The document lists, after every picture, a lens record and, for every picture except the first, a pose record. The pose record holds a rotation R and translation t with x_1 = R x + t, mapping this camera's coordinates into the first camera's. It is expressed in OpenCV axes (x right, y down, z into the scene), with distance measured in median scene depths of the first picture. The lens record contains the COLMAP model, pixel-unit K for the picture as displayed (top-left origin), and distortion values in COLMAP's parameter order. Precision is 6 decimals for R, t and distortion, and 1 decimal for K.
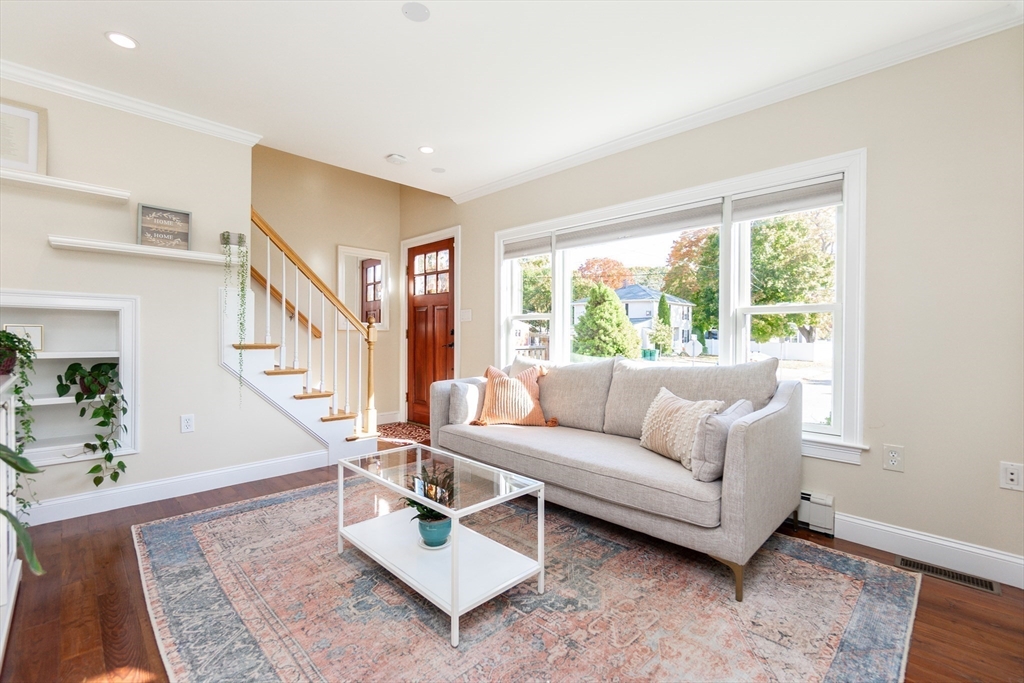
lens RADIAL K [[449.2, 0, 519.3], [0, 449.2, 339.7], [0, 0, 1]] dist [-0.001889, 0.000171]
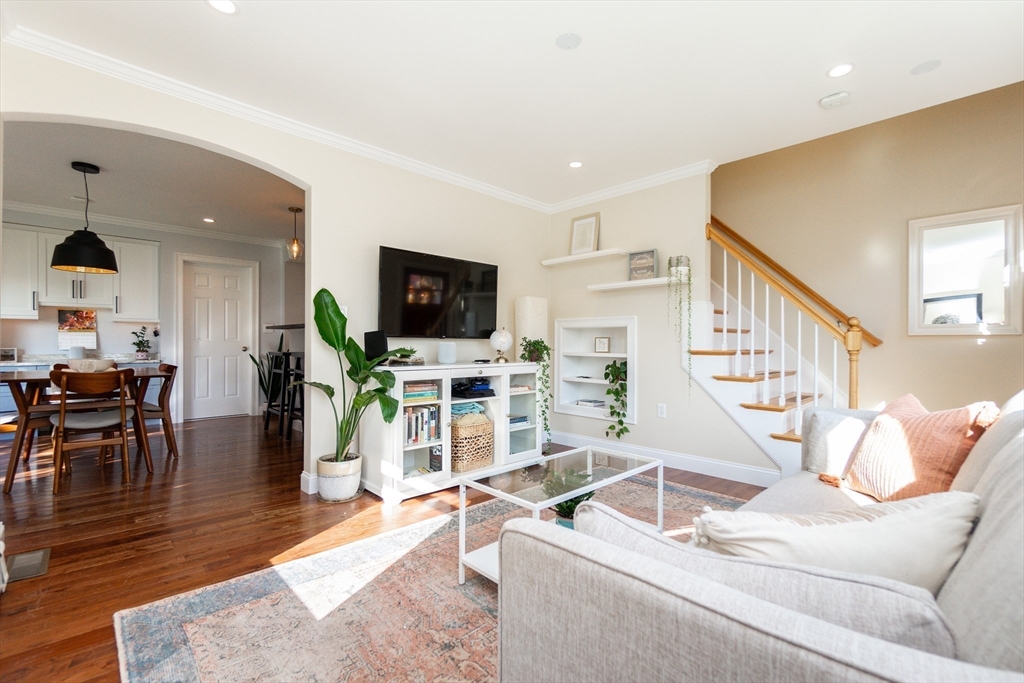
lens RADIAL K [[453.8, 0, 514.3], [0, 453.8, 345.5], [0, 0, 1]] dist [0.000637, 0.000478]
pose [[-0.034851, -0.003214, -0.999387, 0.715082], [-0.011610, 0.999929, -0.002811, 0.008220], [0.999325, 0.011505, -0.034886, 0.750818]]
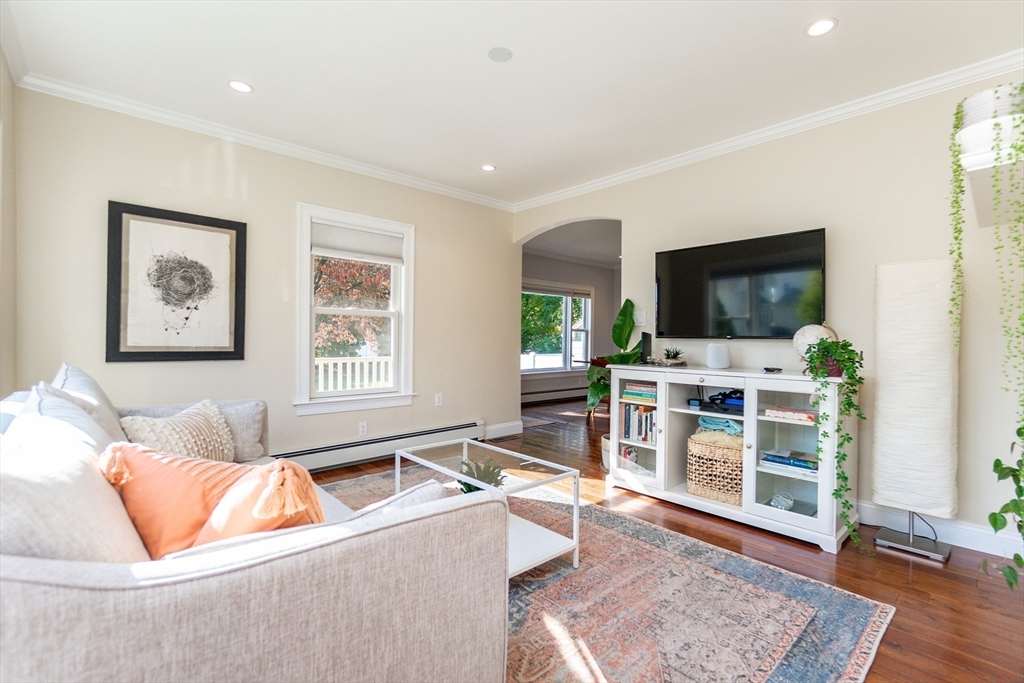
lens RADIAL K [[448.1, 0, 532.9], [0, 448.1, 339.9], [0, 0, 1]] dist [-0.002347, -0.000298]
pose [[-0.999113, -0.015046, 0.039324, -0.301450], [-0.014728, 0.999857, 0.008347, -0.016893], [-0.039444, 0.007760, -0.999192, 1.752653]]
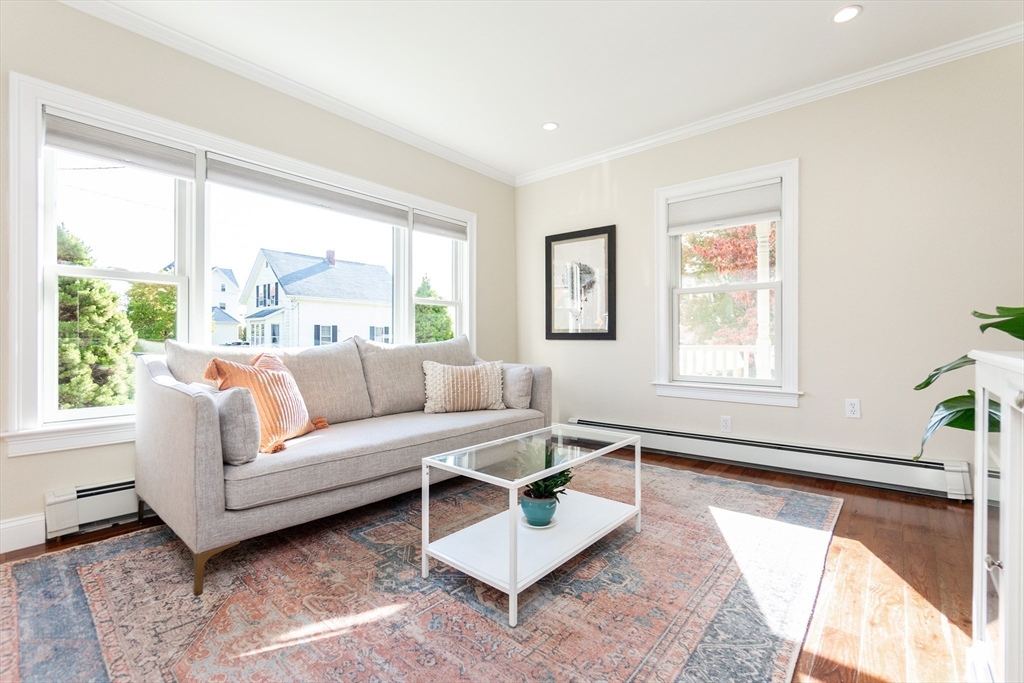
lens RADIAL K [[449.2, 0, 519.3], [0, 449.2, 339.7], [0, 0, 1]] dist [-0.001889, 0.000171]
pose [[-0.080753, -0.007175, 0.996708, -0.937347], [0.010073, 0.999917, 0.008014, 0.048723], [-0.996683, 0.010687, -0.080674, 0.929895]]
